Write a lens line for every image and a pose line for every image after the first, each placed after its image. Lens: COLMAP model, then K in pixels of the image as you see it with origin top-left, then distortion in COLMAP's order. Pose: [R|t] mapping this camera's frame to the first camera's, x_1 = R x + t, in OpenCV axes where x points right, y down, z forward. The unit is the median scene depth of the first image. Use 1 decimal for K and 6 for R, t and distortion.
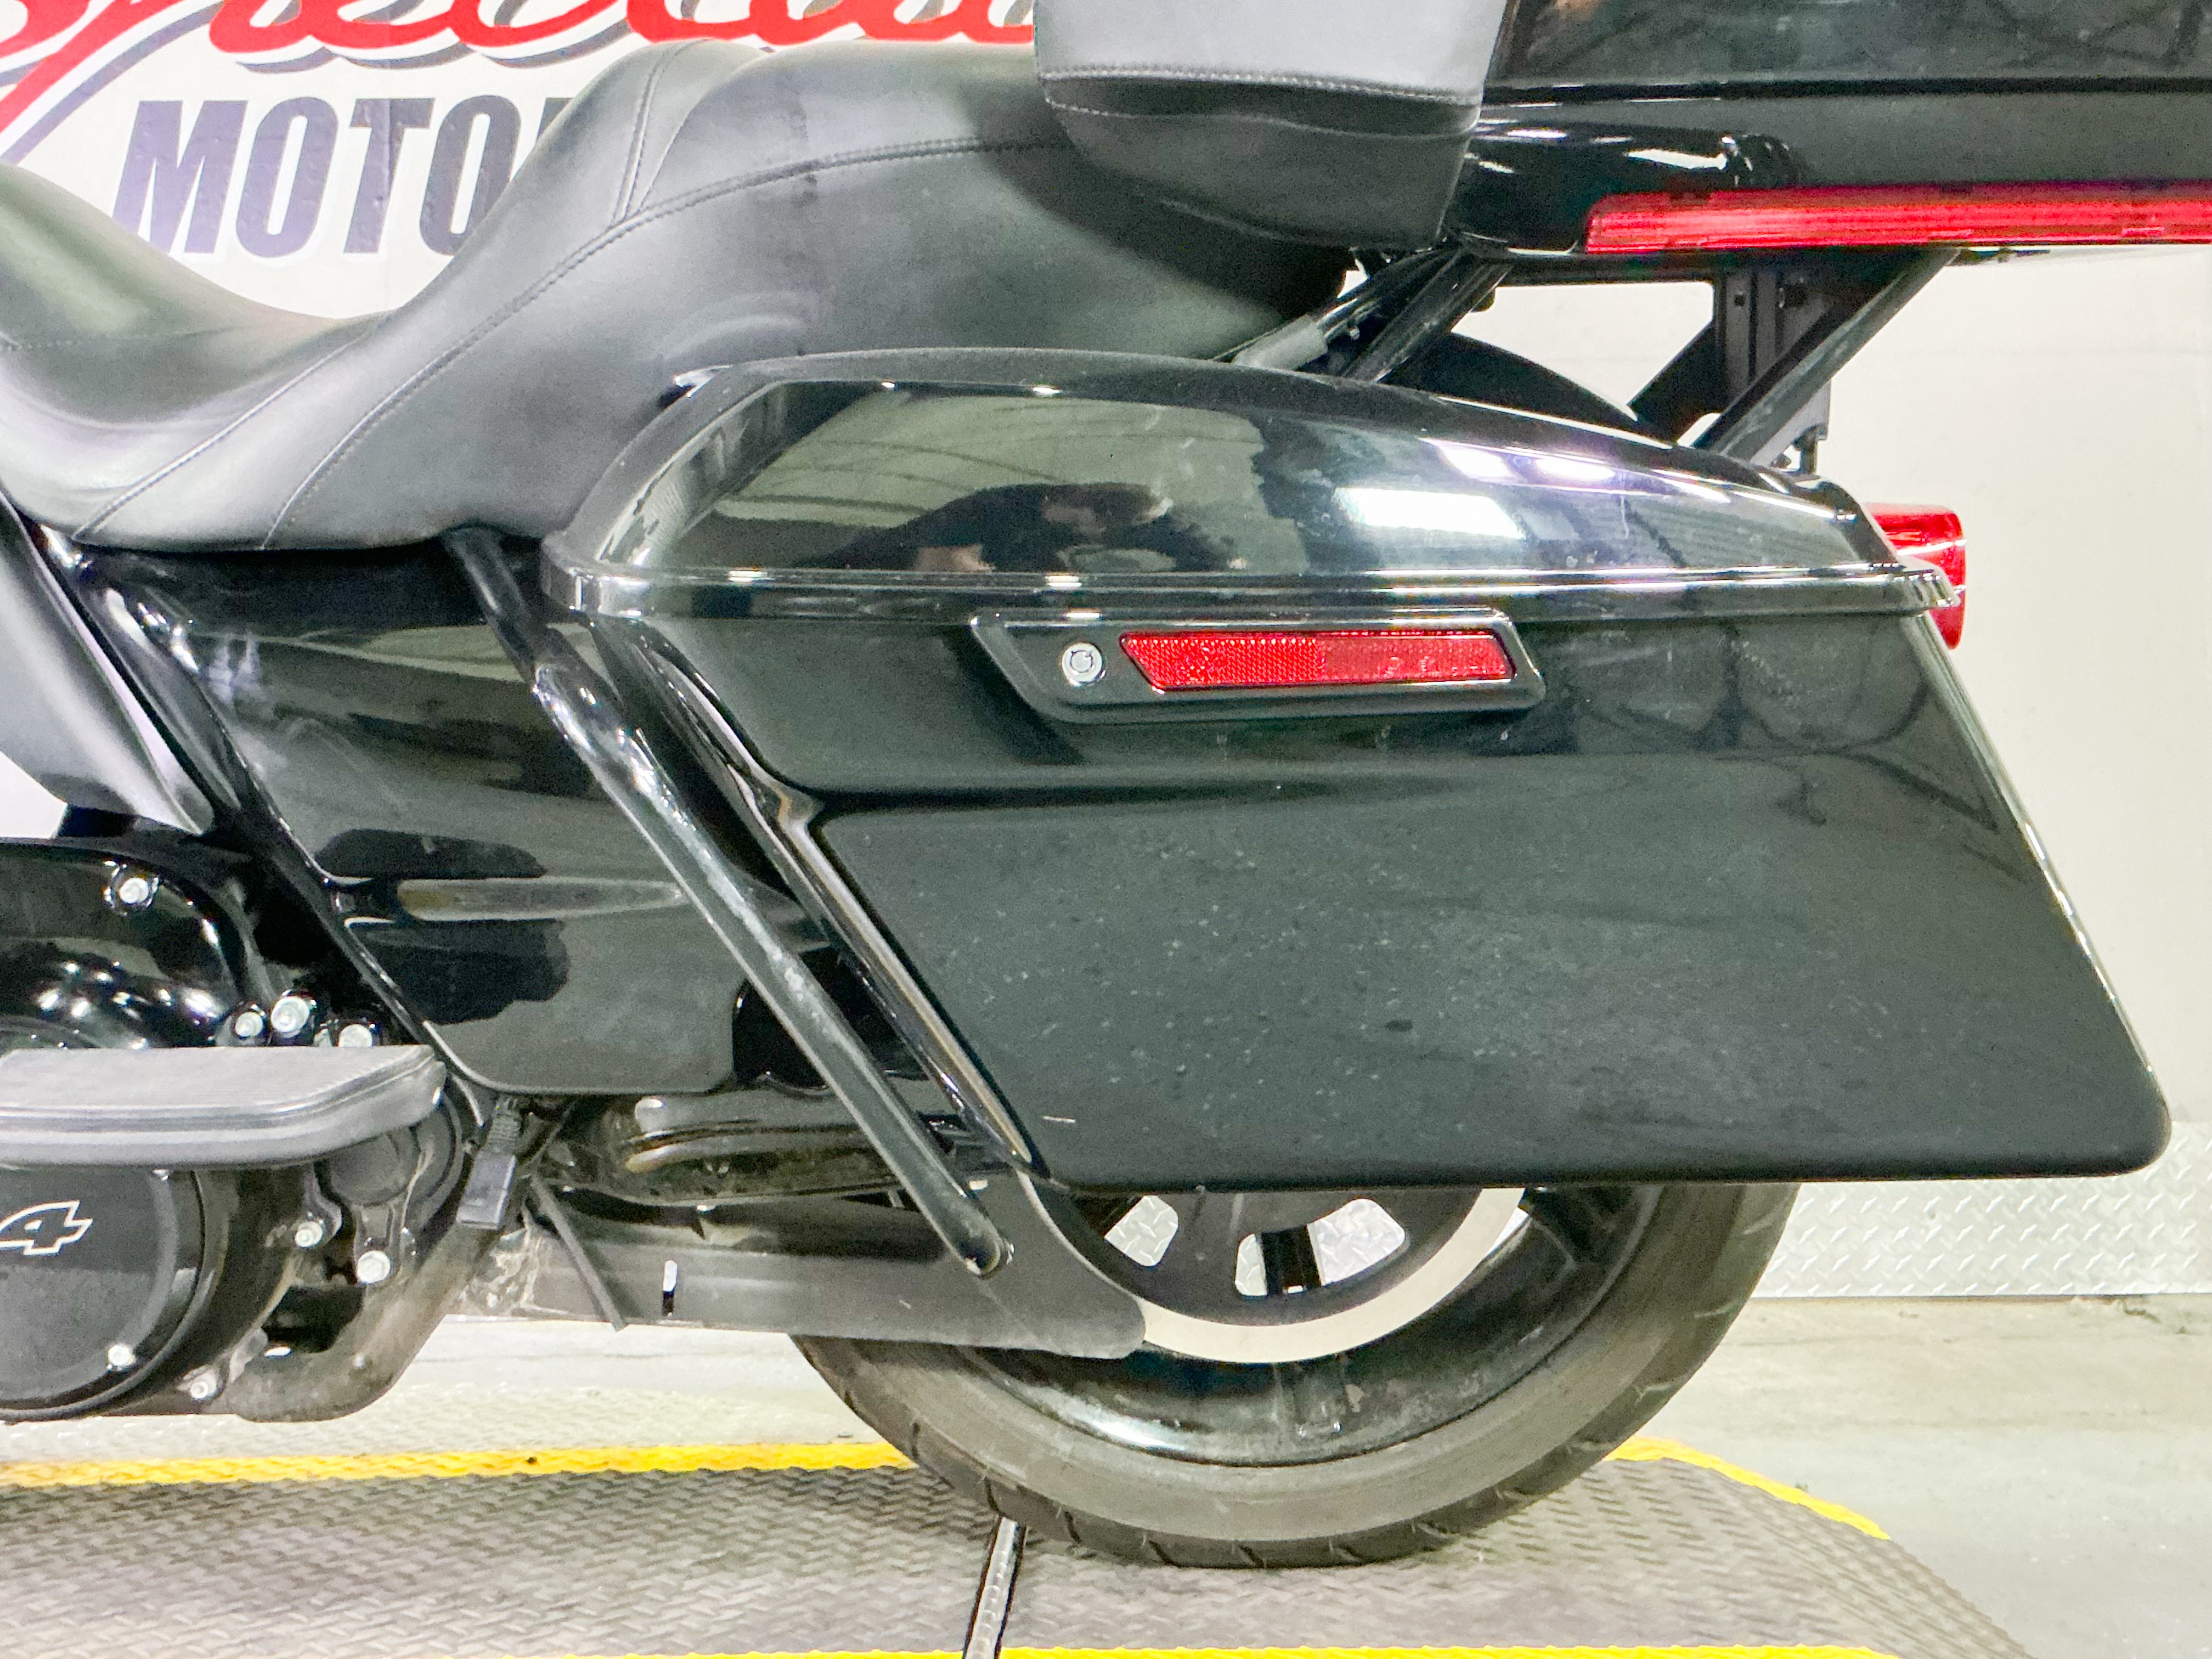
lens RADIAL K [[2492.4, 0, 1106.0], [0, 2492.4, 829.5], [0, 0, 1]] dist [0.191977, -0.444892]
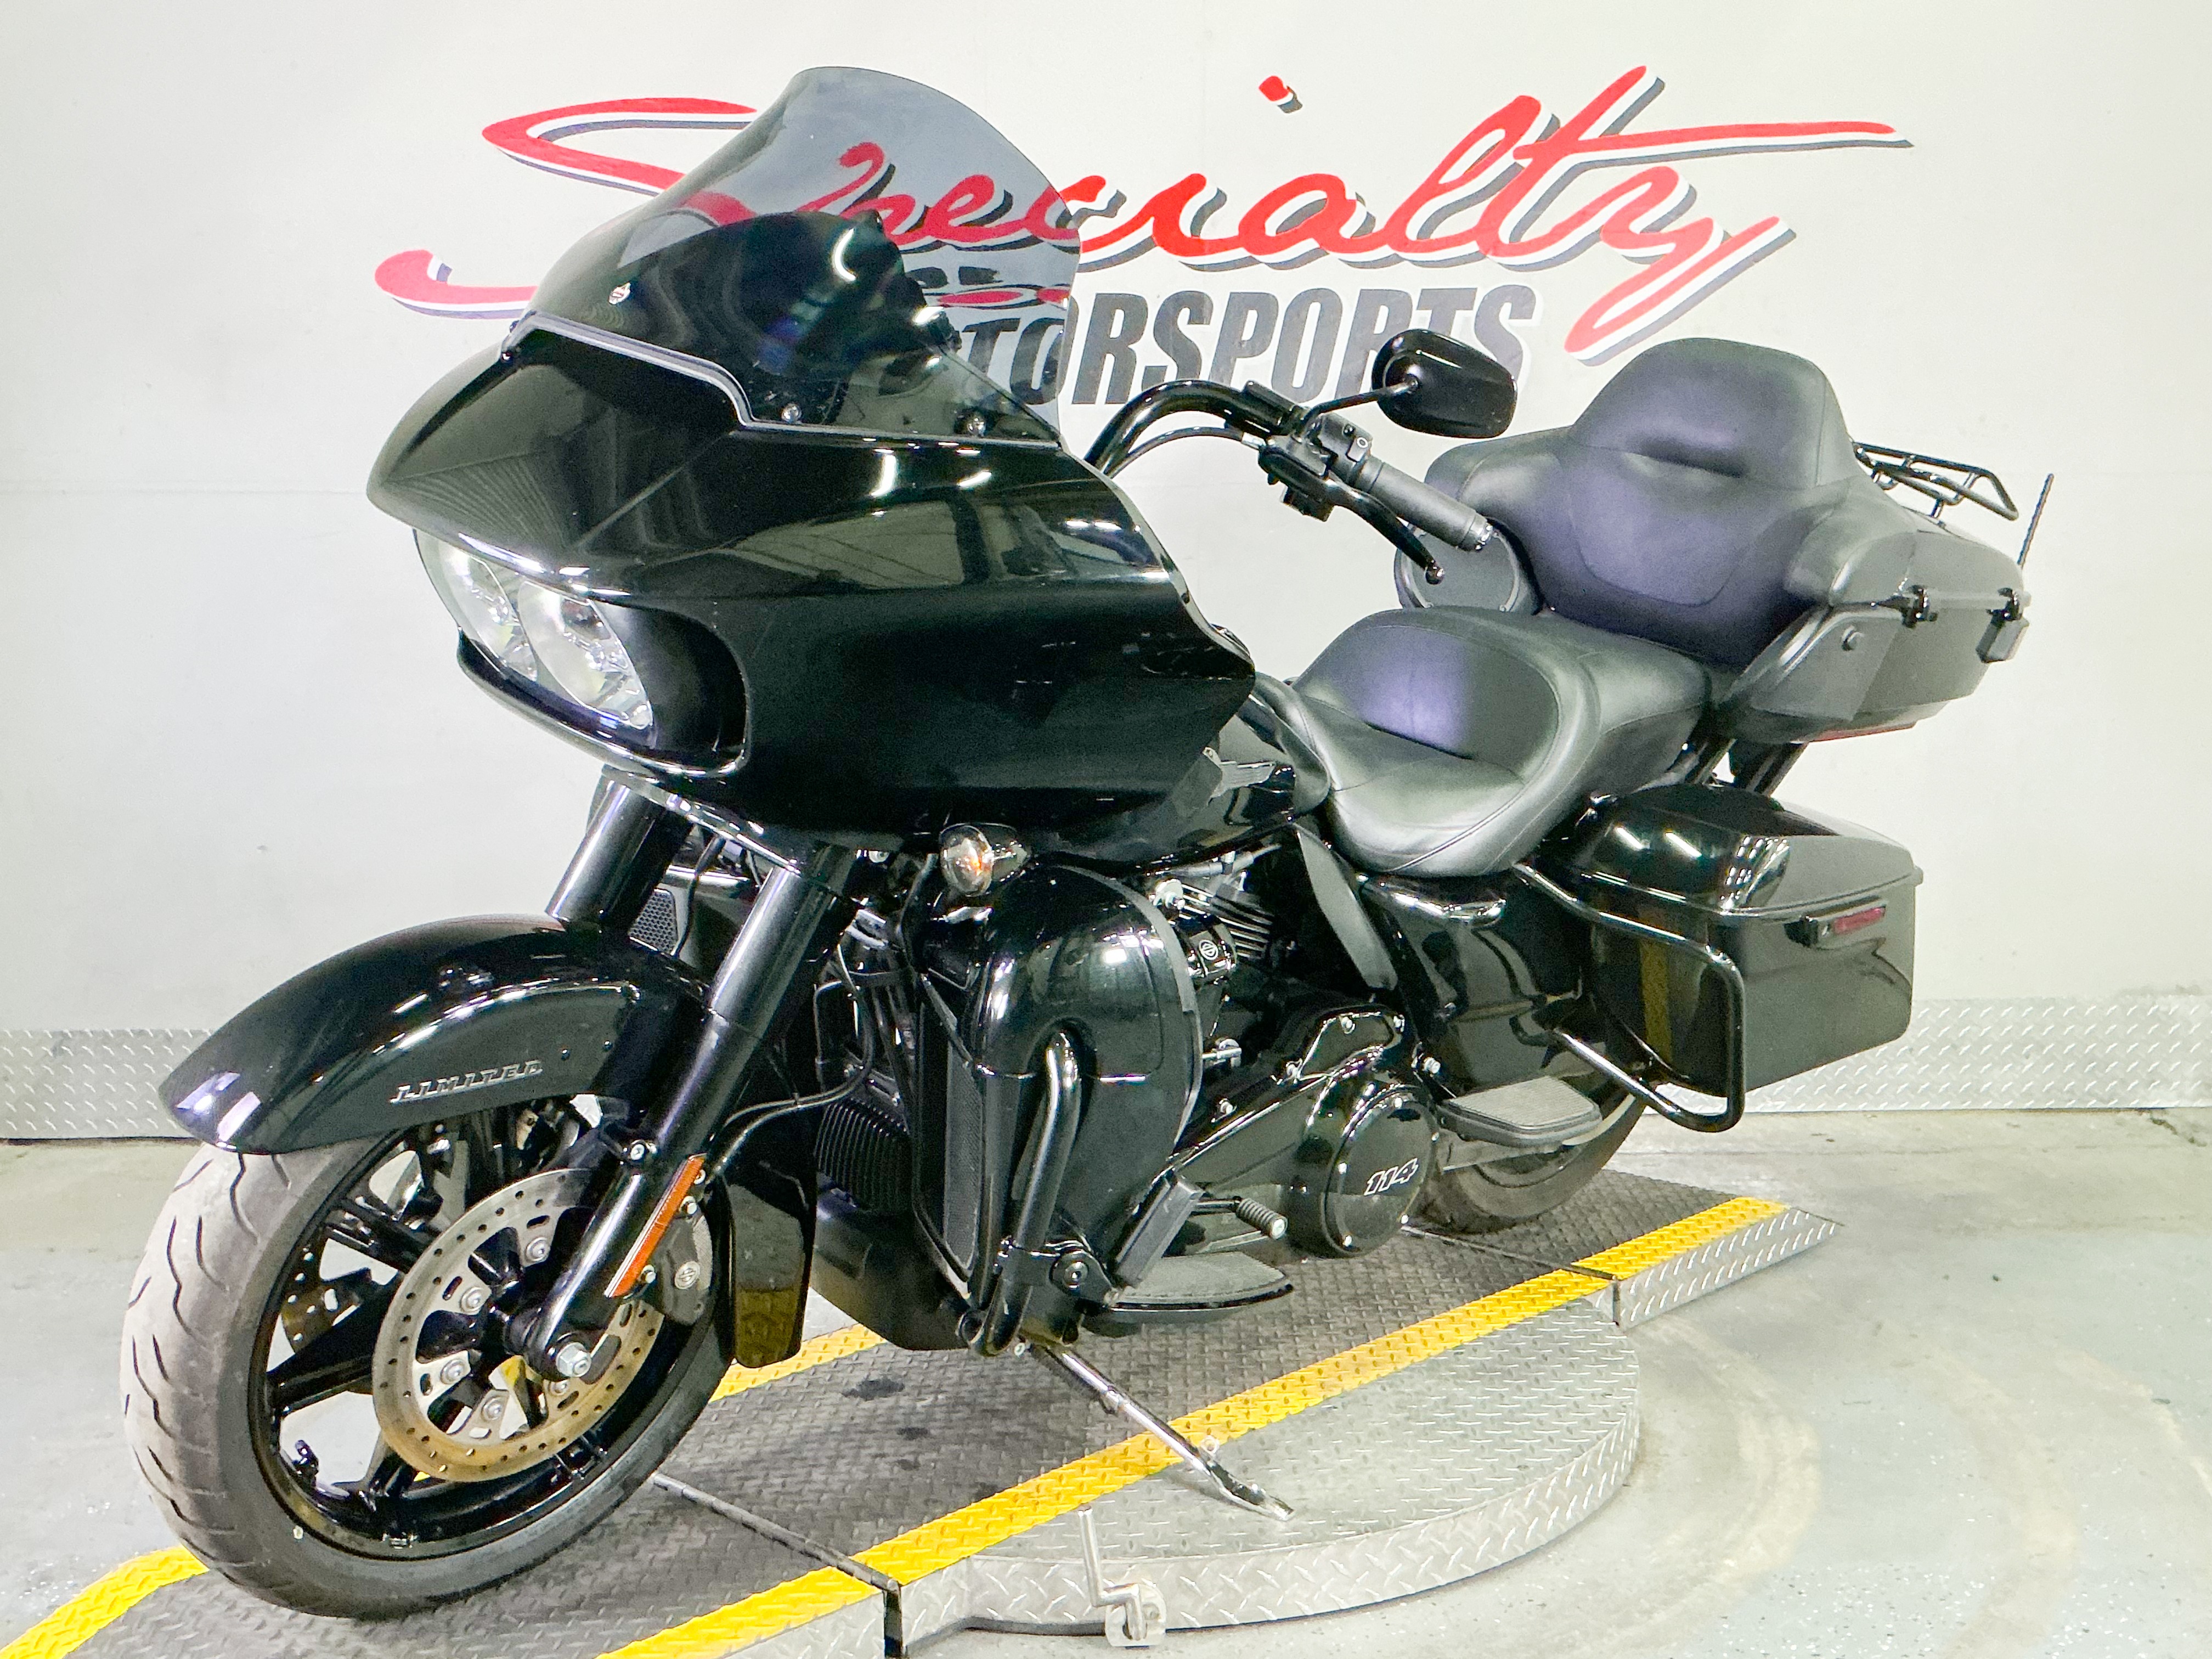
lens RADIAL K [[2405.2, 0, 1106.0], [0, 2405.2, 829.5], [0, 0, 1]] dist [0.194681, -0.459716]
pose [[0.999958, -0.002703, 0.008734, -0.240069], [0.001336, 0.988254, 0.152814, -0.208918], [-0.009045, -0.152796, 0.988216, -0.425198]]
